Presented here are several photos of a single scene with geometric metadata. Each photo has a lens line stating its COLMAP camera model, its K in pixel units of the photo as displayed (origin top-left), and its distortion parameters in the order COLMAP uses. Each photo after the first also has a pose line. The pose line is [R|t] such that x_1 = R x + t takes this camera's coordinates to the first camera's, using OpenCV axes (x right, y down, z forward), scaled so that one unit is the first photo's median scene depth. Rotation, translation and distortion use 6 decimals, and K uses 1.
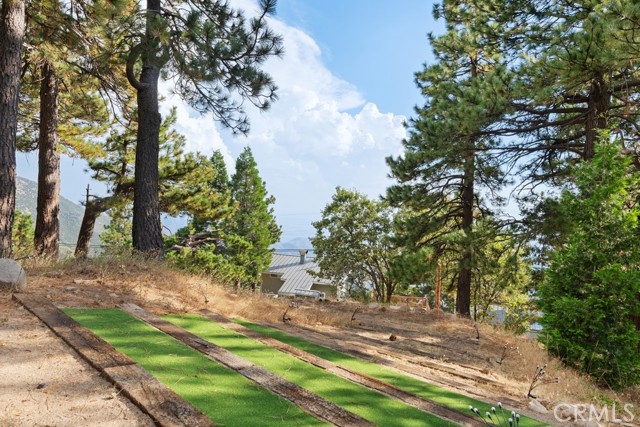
lens RADIAL K [[435.4, 0, 351.9], [0, 435.4, 218.7], [0, 0, 1]] dist [0.039228, -0.002230]
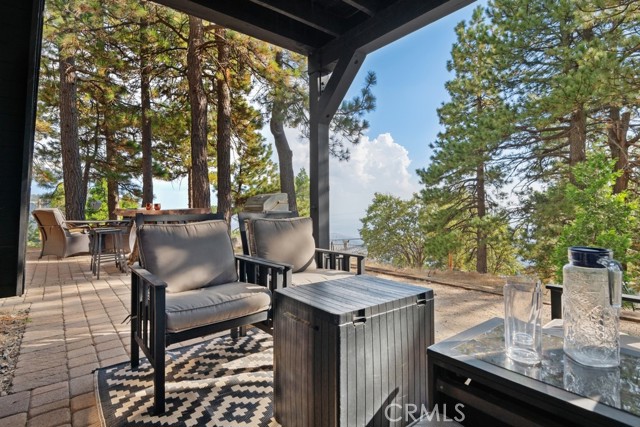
lens RADIAL K [[333.5, 0, 329.3], [0, 333.5, 214.8], [0, 0, 1]] dist [0.039964, -0.037685]
pose [[0.995639, -0.049673, -0.078966, -0.134996], [0.048655, 0.998706, -0.014769, 0.009692], [0.079597, 0.010862, 0.996768, -0.115090]]
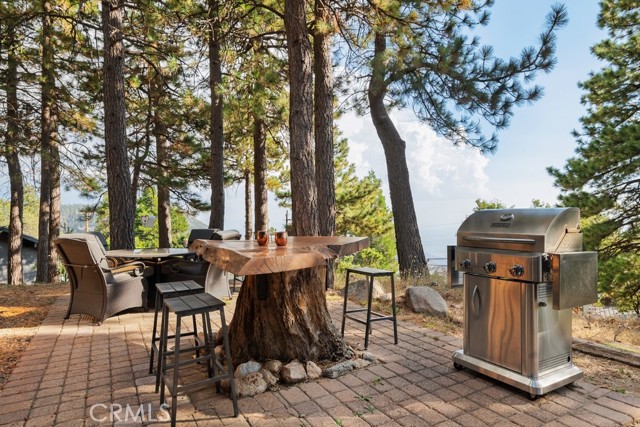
lens RADIAL K [[367.1, 0, 319.9], [0, 367.1, 222.5], [0, 0, 1]] dist [-0.003972, -0.001945]
pose [[0.972005, -0.049857, -0.229611, -0.271111], [0.044849, 0.998629, -0.026983, -0.013256], [0.230641, 0.015930, 0.972908, 0.041122]]
